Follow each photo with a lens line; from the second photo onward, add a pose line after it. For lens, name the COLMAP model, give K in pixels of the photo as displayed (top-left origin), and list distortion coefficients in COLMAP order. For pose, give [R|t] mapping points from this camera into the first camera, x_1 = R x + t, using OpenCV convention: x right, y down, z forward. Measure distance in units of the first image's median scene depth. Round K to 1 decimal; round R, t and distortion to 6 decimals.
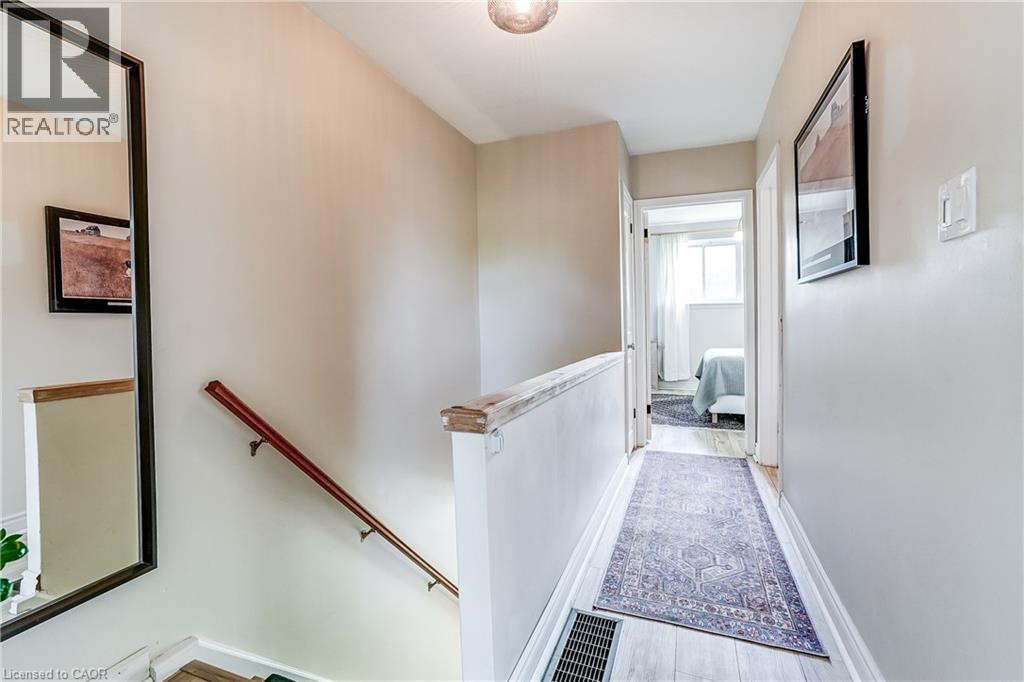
lens RADIAL K [[476.8, 0, 510.4], [0, 476.8, 327.5], [0, 0, 1]] dist [-0.047365, 0.023028]
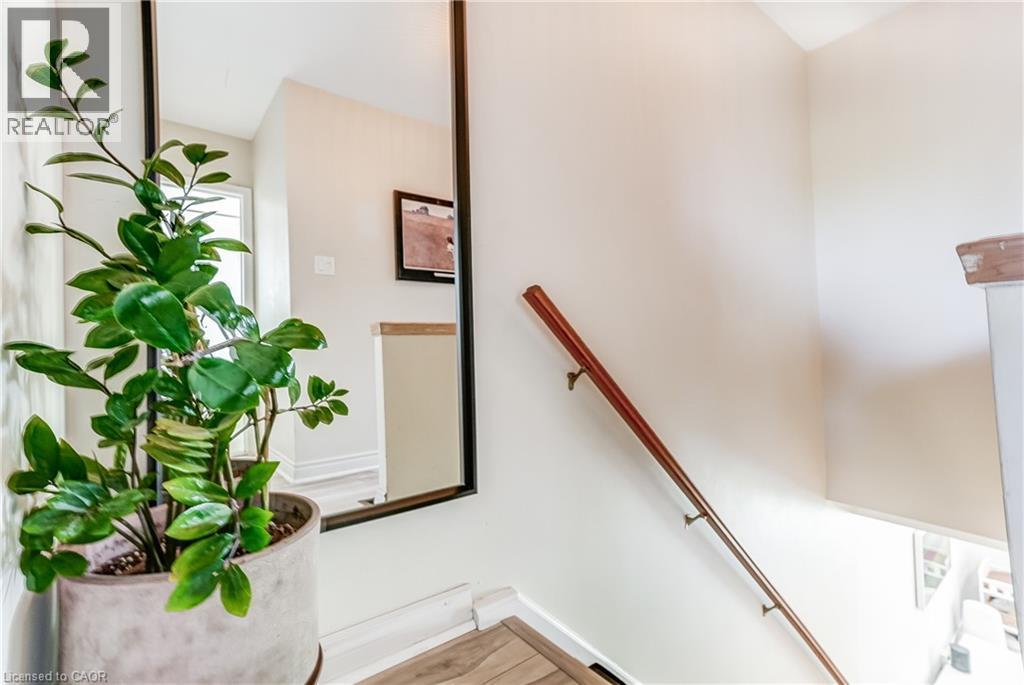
lens RADIAL K [[464.1, 0, 511.7], [0, 464.1, 339.1], [0, 0, 1]] dist [-0.044231, 0.030572]
pose [[0.851424, -0.016021, -0.524233, -0.178398], [0.009724, 0.999844, -0.014763, 0.168413], [0.524388, 0.007472, 0.851447, 0.214197]]
